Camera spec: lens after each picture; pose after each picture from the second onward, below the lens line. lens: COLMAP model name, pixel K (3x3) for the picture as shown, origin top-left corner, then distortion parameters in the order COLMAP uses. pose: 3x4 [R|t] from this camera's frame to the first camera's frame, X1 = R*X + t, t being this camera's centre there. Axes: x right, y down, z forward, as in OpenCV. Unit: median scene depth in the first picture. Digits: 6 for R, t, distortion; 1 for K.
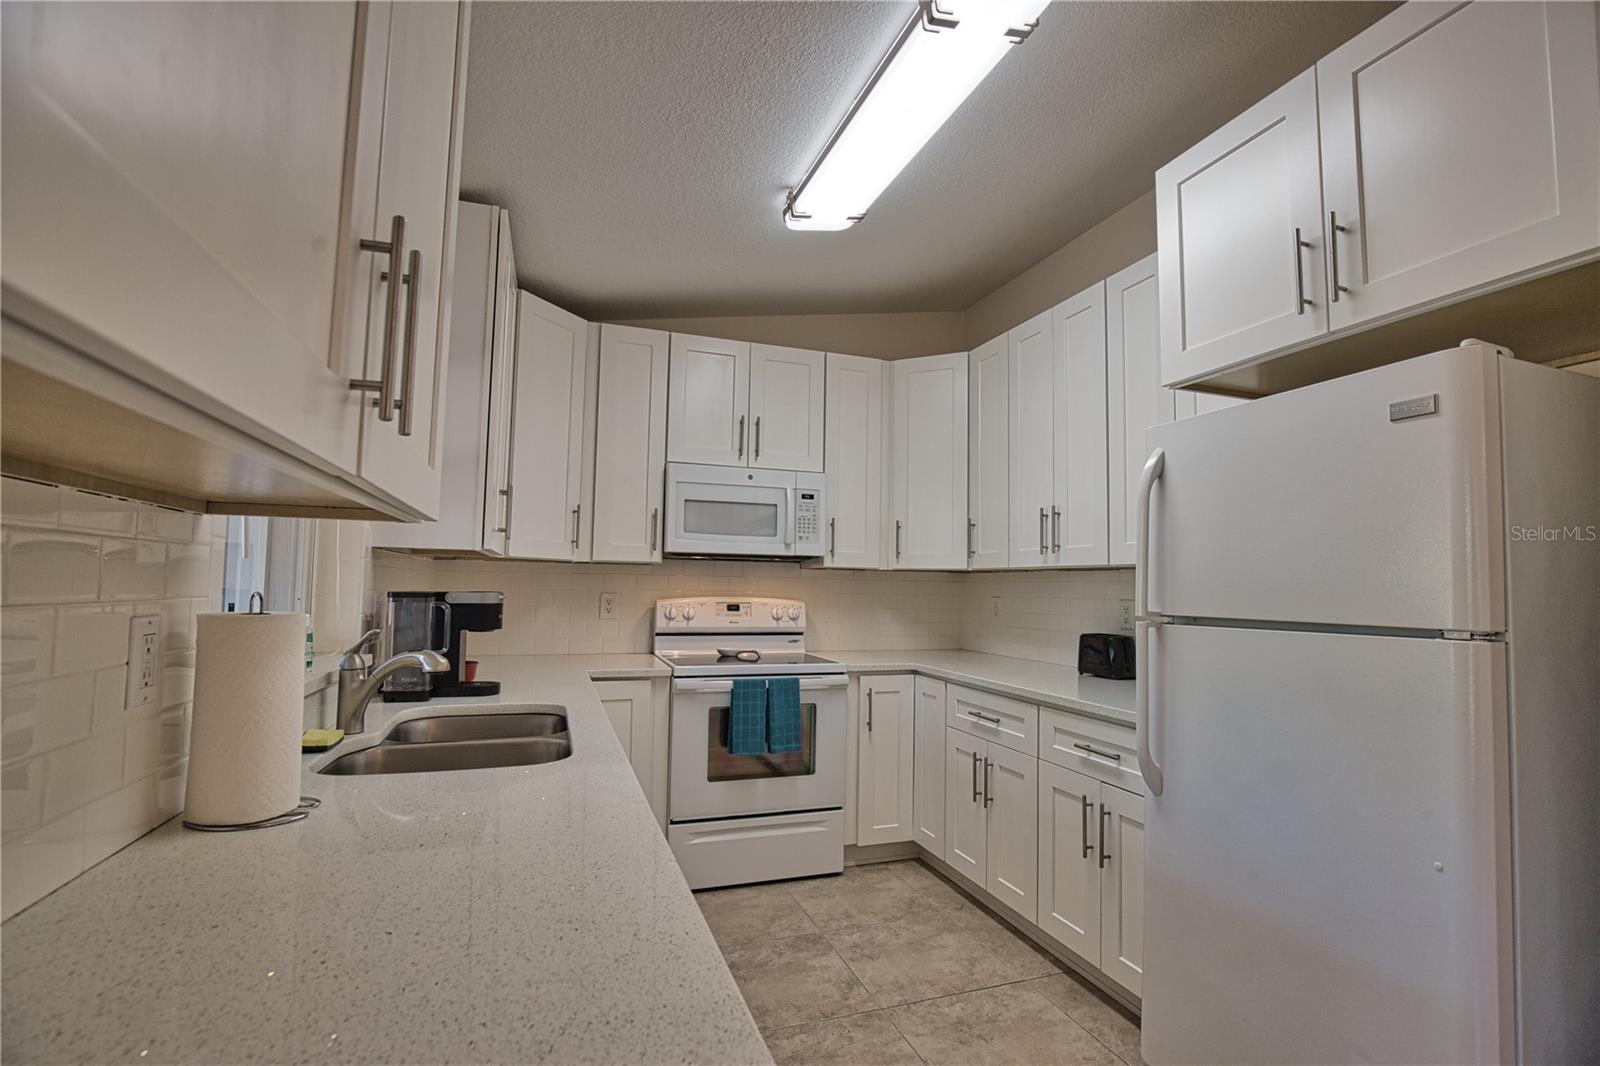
lens RADIAL K [[730.9, 0, 802.5], [0, 730.9, 542.1], [0, 0, 1]] dist [-0.030803, 0.003811]
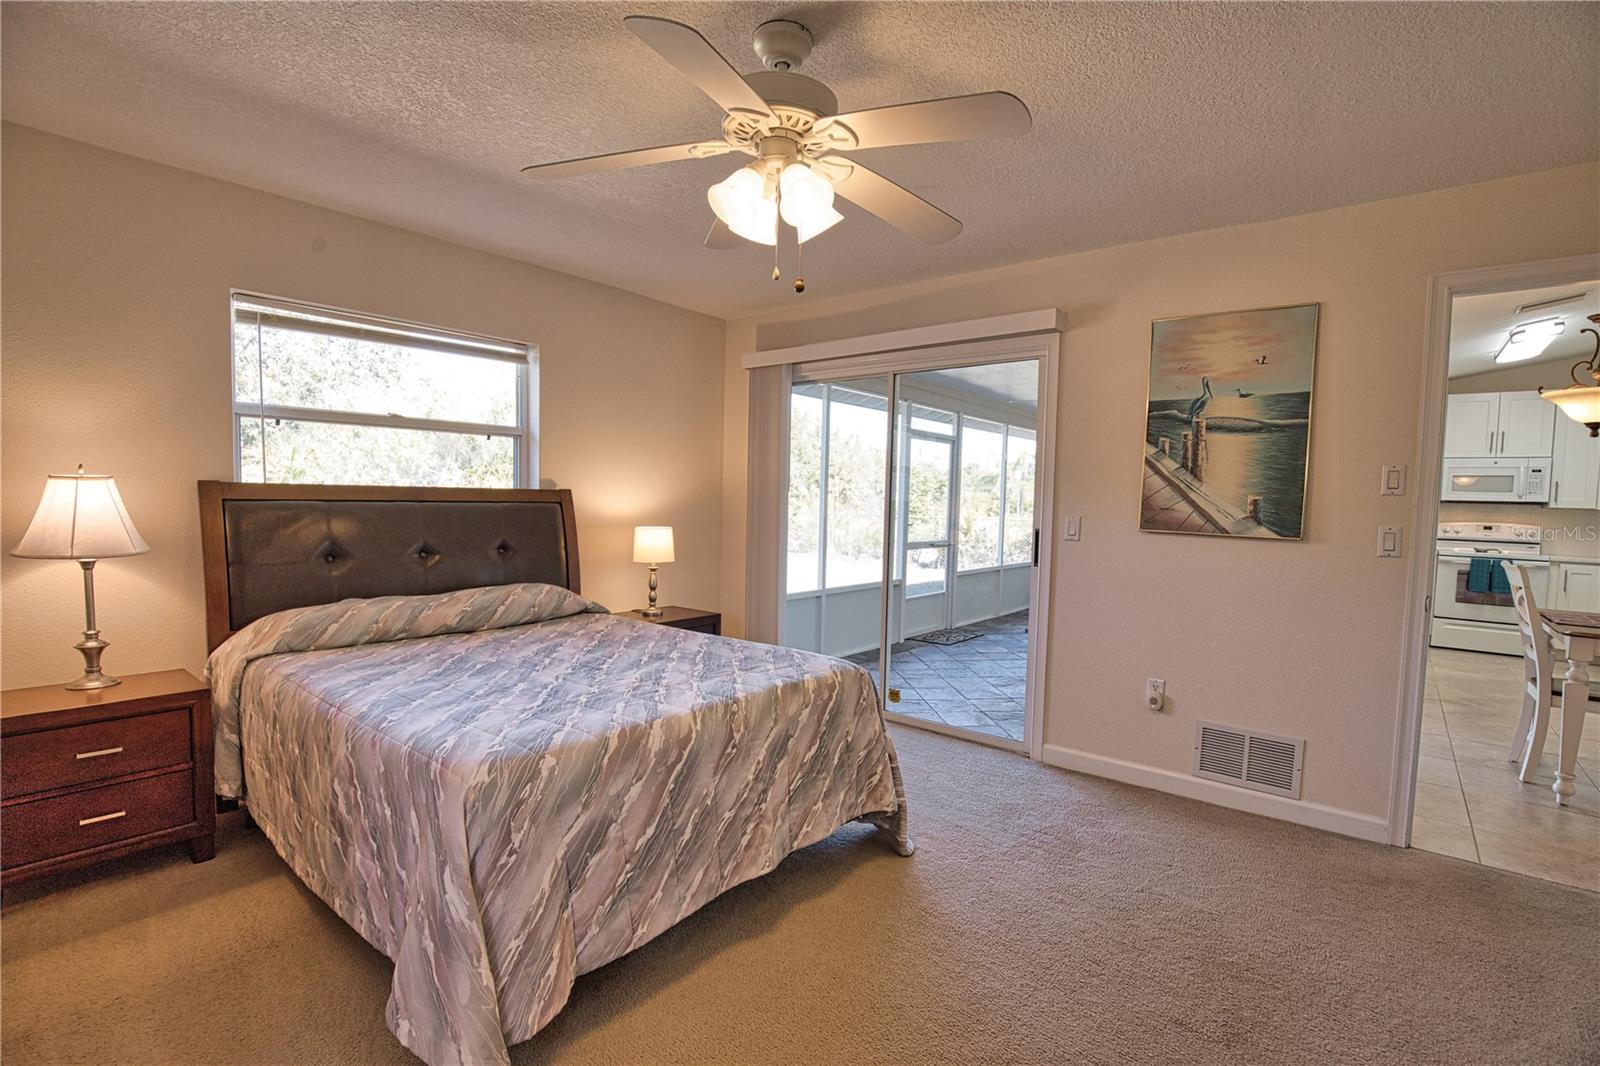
lens RADIAL K [[730.9, 0, 806.9], [0, 730.9, 540.8], [0, 0, 1]] dist [-0.030803, 0.003811]
pose [[0.524466, 0.048866, -0.850028, 0.694197], [0.035595, 0.996220, 0.079233, -0.111052], [0.850687, -0.071812, 0.520744, -1.870908]]
